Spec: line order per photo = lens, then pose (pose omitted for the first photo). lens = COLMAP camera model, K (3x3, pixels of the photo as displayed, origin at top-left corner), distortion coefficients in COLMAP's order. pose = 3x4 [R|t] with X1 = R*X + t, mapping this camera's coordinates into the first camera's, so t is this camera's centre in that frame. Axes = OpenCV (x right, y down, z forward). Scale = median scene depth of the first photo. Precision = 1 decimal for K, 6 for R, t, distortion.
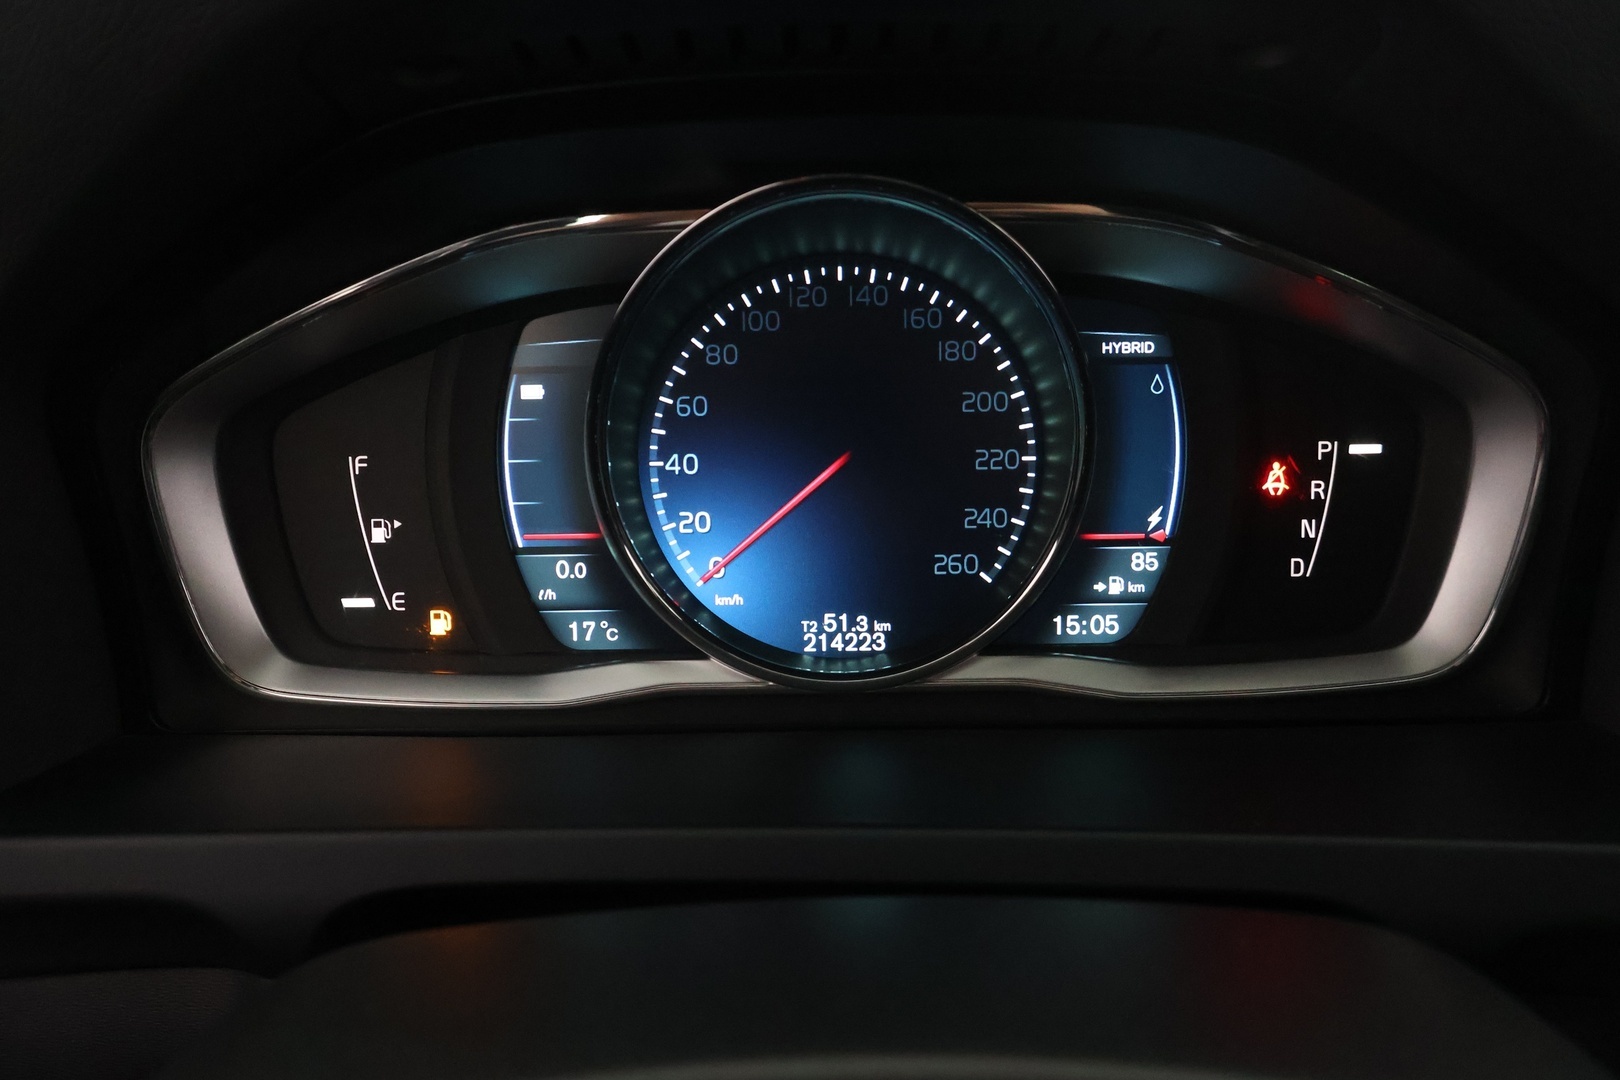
lens RADIAL K [[1374.3, 0, 804.5], [0, 1374.3, 540.7], [0, 0, 1]] dist [-0.014959, 0.010595]
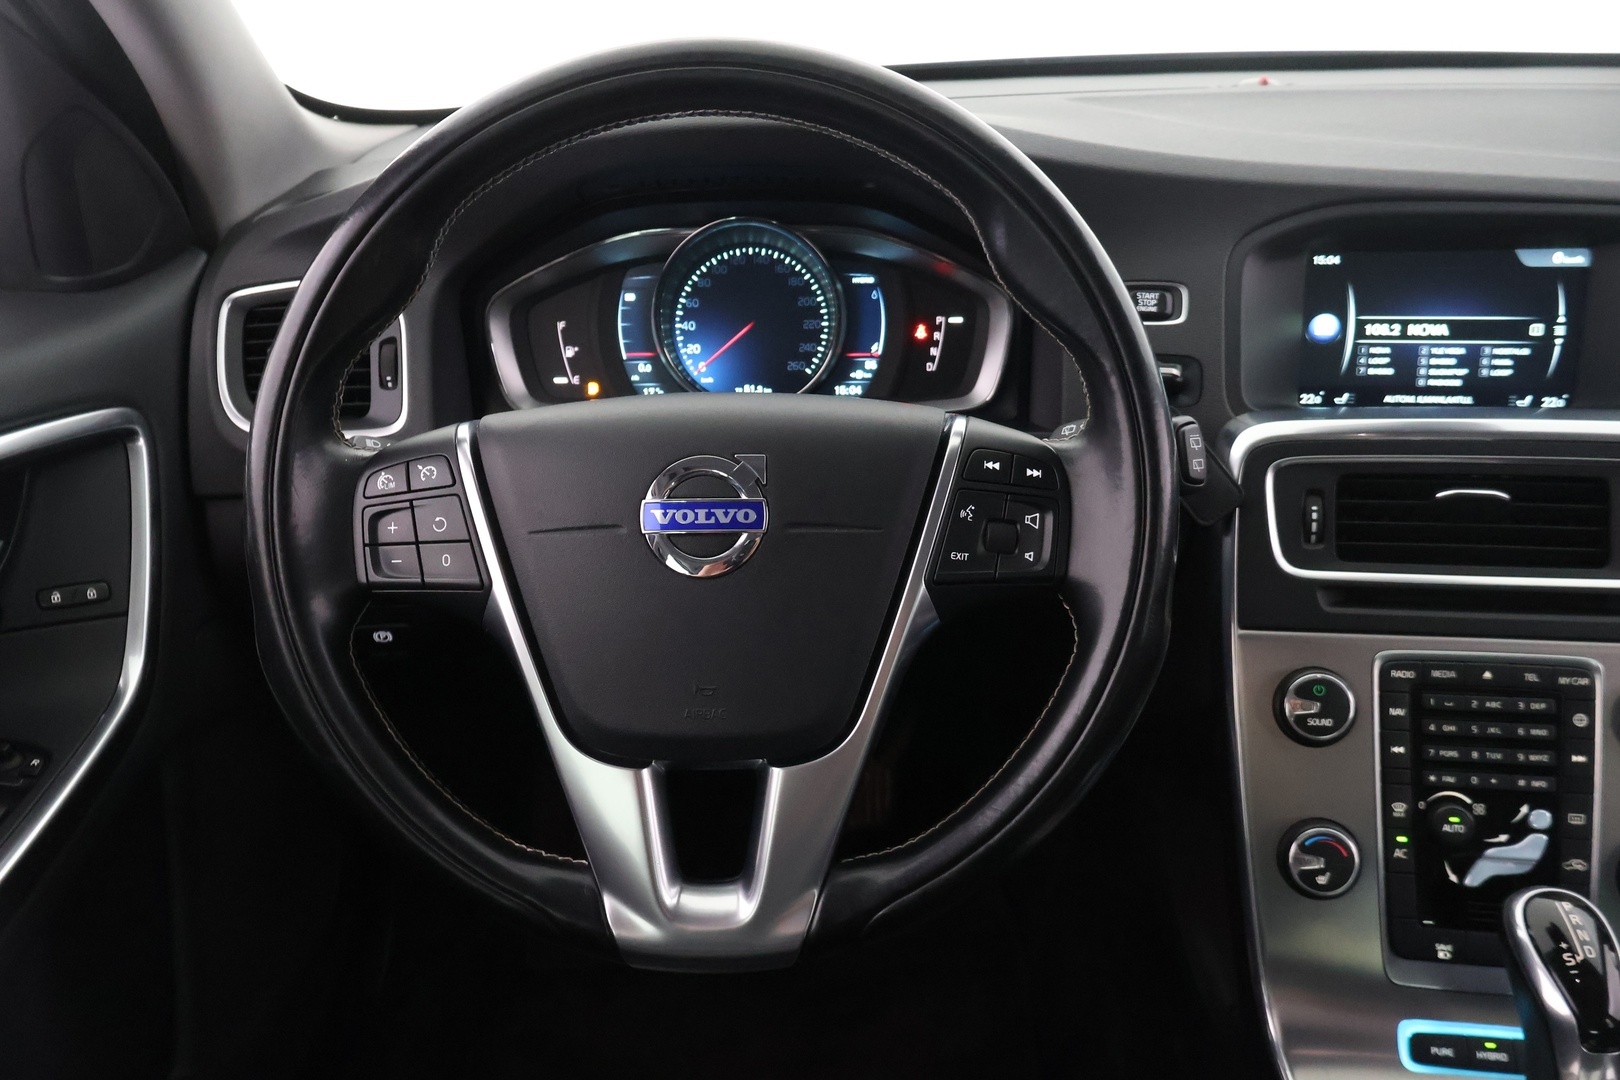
lens RADIAL K [[1374.3, 0, 805.4], [0, 1374.3, 526.6], [0, 0, 1]] dist [-0.014959, 0.010595]
pose [[0.999994, 0.003430, -0.000480, 0.129608], [-0.003427, 0.999975, 0.006186, 0.300083], [0.000502, -0.006185, 0.999981, -1.548089]]
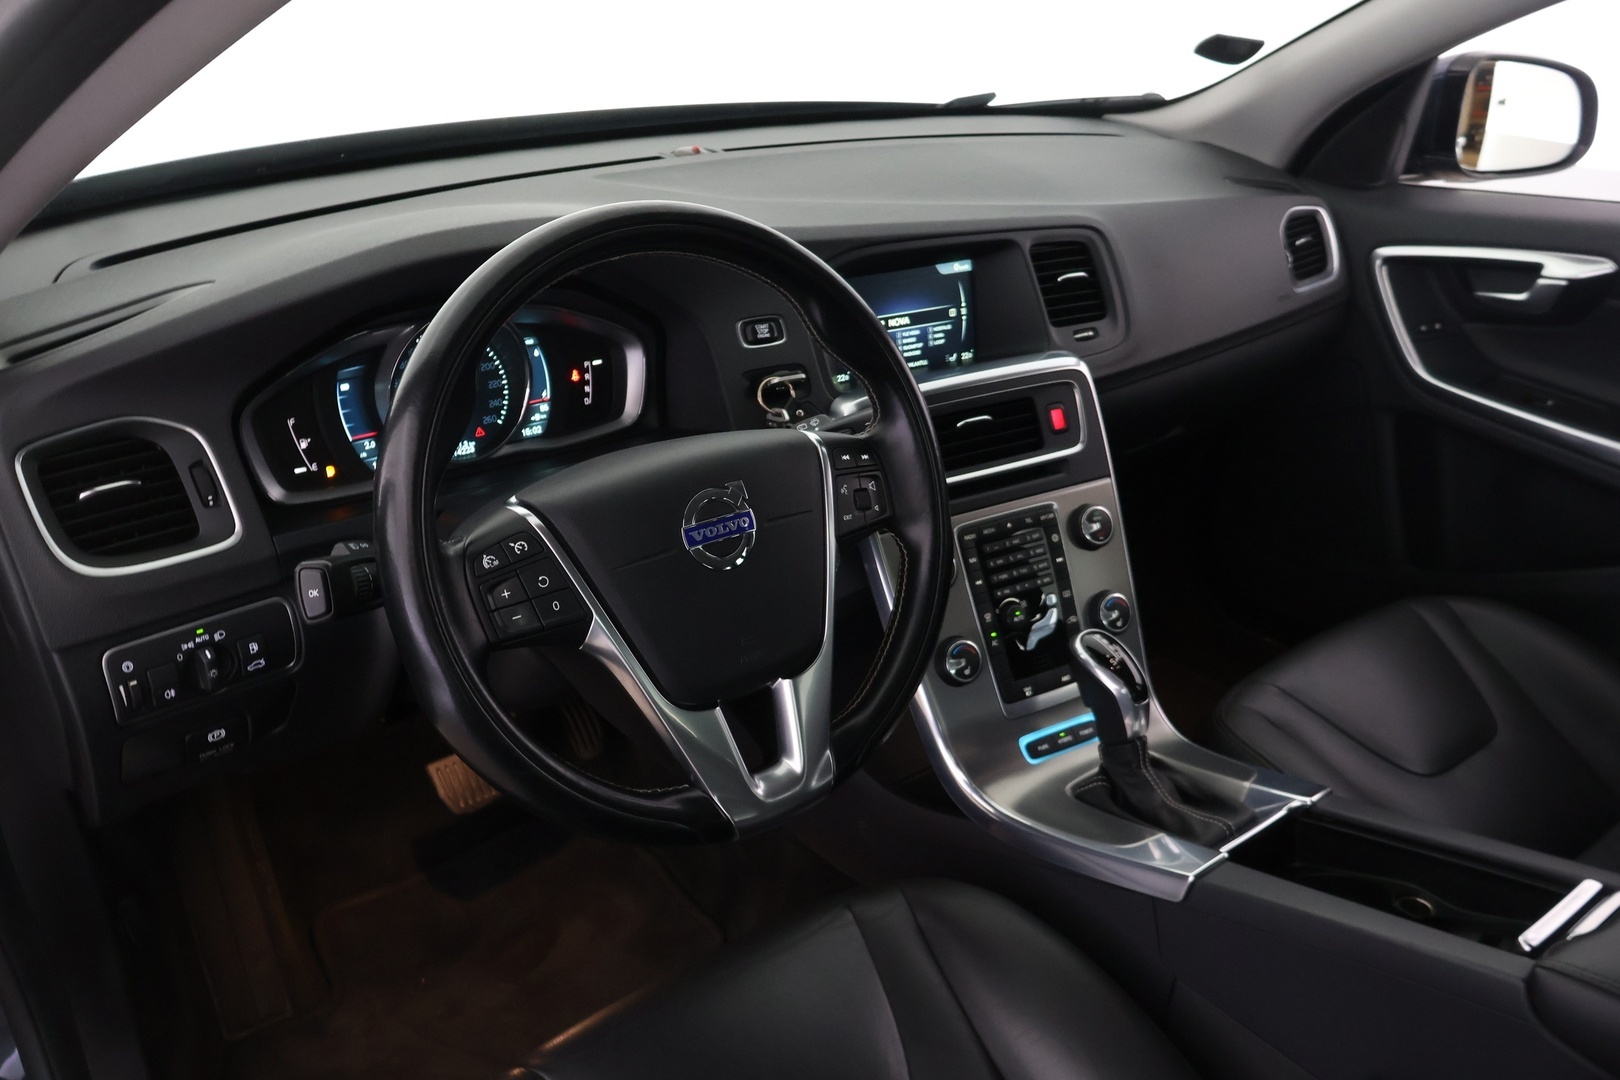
lens RADIAL K [[1374.3, 0, 836.7], [0, 1374.3, 522.0], [0, 0, 1]] dist [-0.014959, 0.010595]
pose [[0.762676, -0.223642, 0.606885, -1.235281], [0.207126, 0.973354, 0.098393, 0.100900], [-0.612719, 0.050659, 0.788675, -1.930052]]
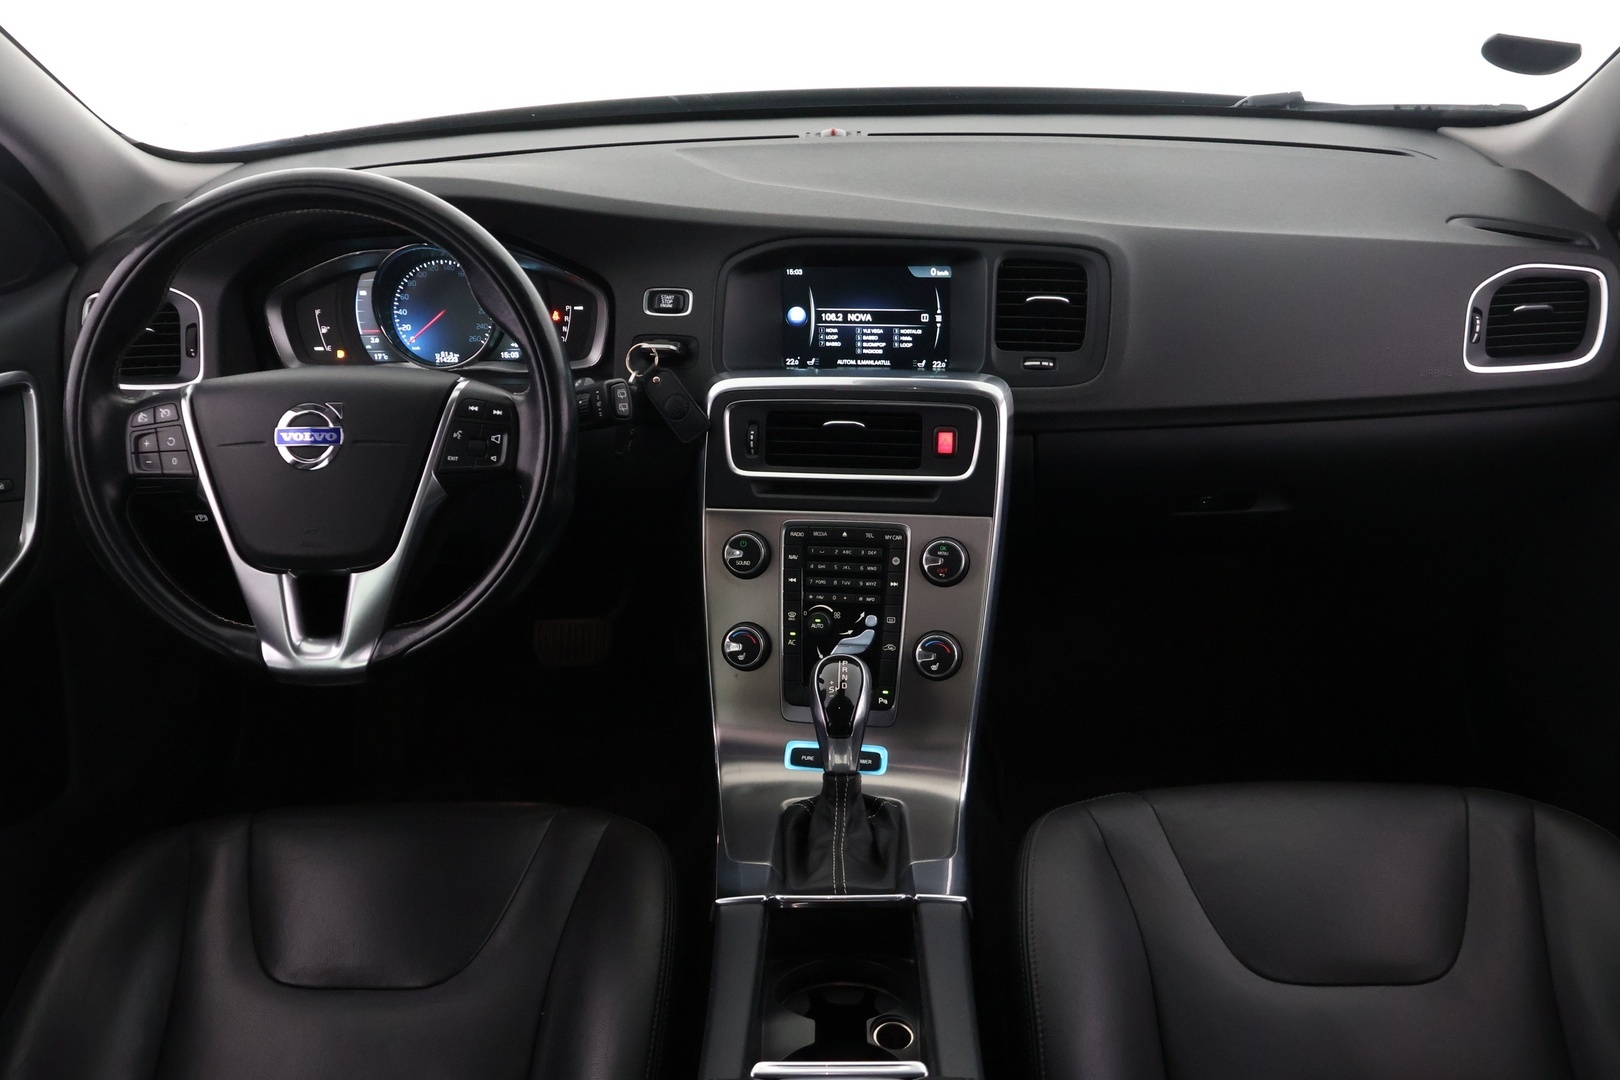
lens RADIAL K [[1374.3, 0, 820.1], [0, 1374.3, 533.9], [0, 0, 1]] dist [-0.014959, 0.010595]
pose [[0.999991, 0.002833, -0.003238, 1.088937], [-0.002624, 0.998028, 0.062723, 0.318725], [0.003410, -0.062714, 0.998026, -2.852651]]
